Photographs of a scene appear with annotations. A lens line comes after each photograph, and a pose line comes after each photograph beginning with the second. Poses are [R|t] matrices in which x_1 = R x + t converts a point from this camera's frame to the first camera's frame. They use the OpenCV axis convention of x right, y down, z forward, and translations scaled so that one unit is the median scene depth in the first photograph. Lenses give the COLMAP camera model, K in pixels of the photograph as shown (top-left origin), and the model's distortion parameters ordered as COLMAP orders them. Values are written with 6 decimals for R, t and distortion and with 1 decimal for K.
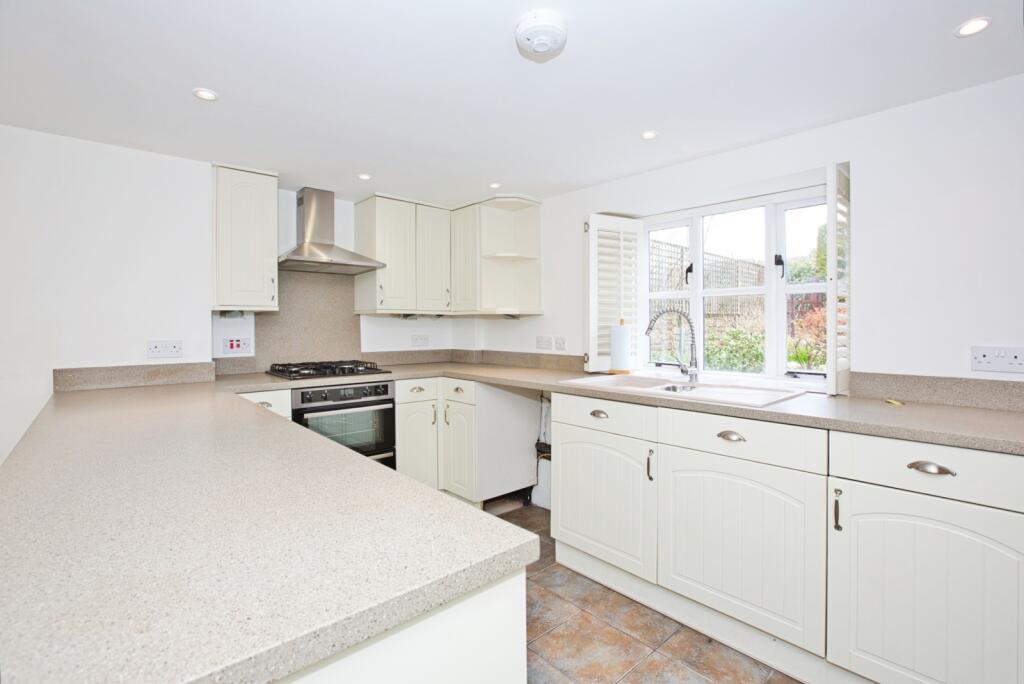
lens RADIAL K [[469.7, 0, 512.5], [0, 469.7, 329.7], [0, 0, 1]] dist [-0.051888, 0.017279]
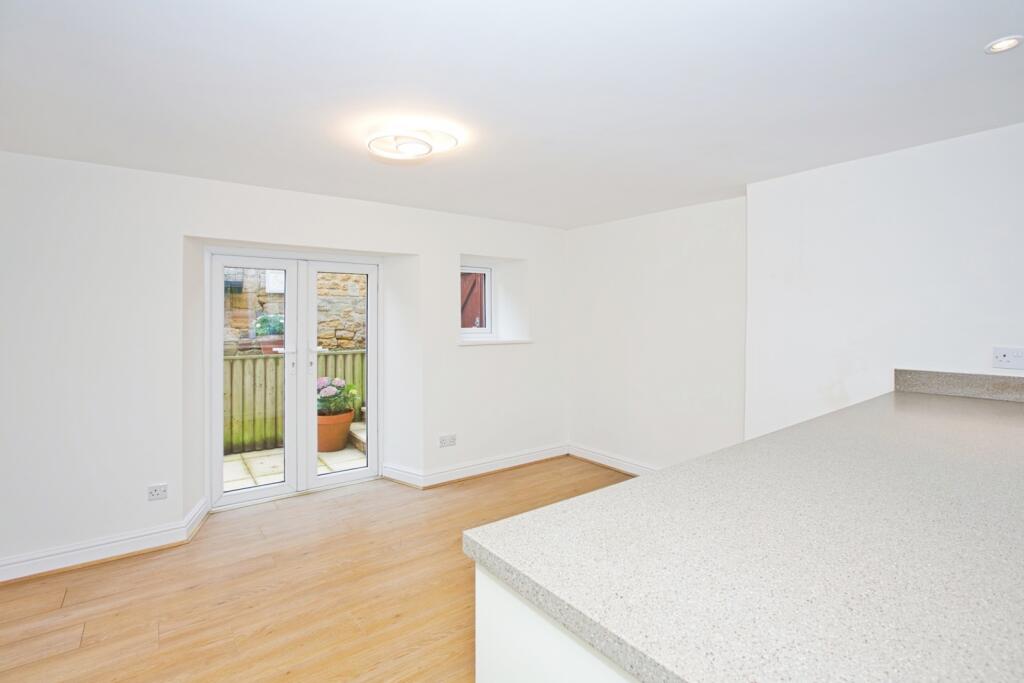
lens RADIAL K [[481.2, 0, 511.0], [0, 481.2, 311.6], [0, 0, 1]] dist [-0.057022, 0.023007]
pose [[-0.081976, -0.011880, -0.996564, 0.135124], [-0.008917, 0.999898, -0.011186, -0.022582], [0.996594, 0.007970, -0.082074, 0.148870]]
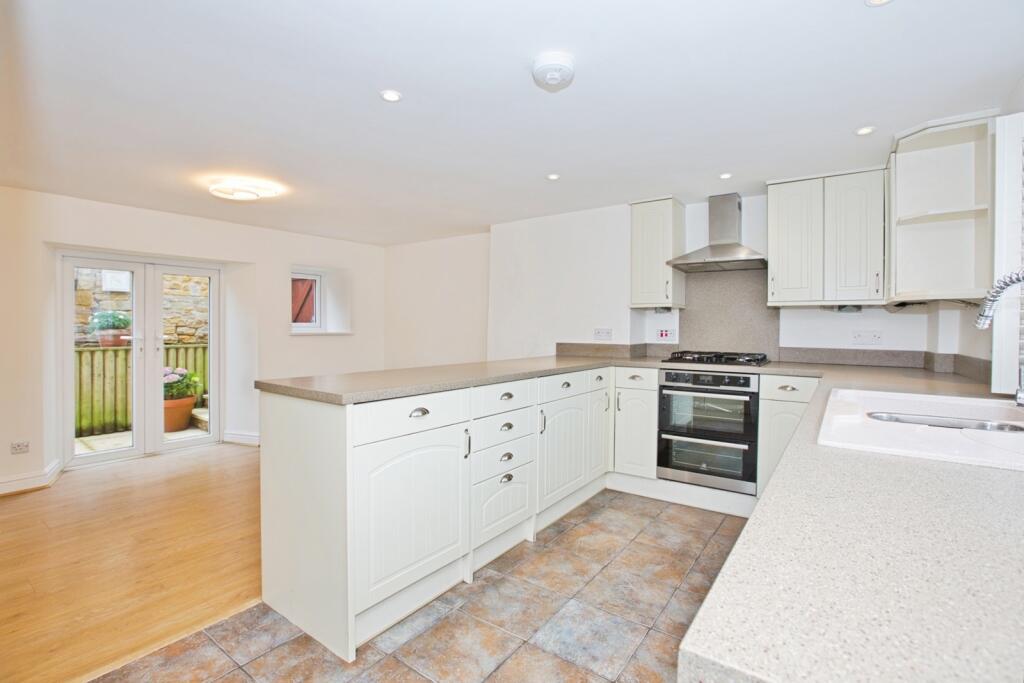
lens RADIAL K [[469.7, 0, 512.5], [0, 469.7, 329.2], [0, 0, 1]] dist [-0.051888, 0.017279]
pose [[0.211090, 0.008987, -0.977425, 0.657963], [-0.015486, 0.999863, 0.005849, 0.020095], [0.977344, 0.013902, 0.211200, 0.343070]]
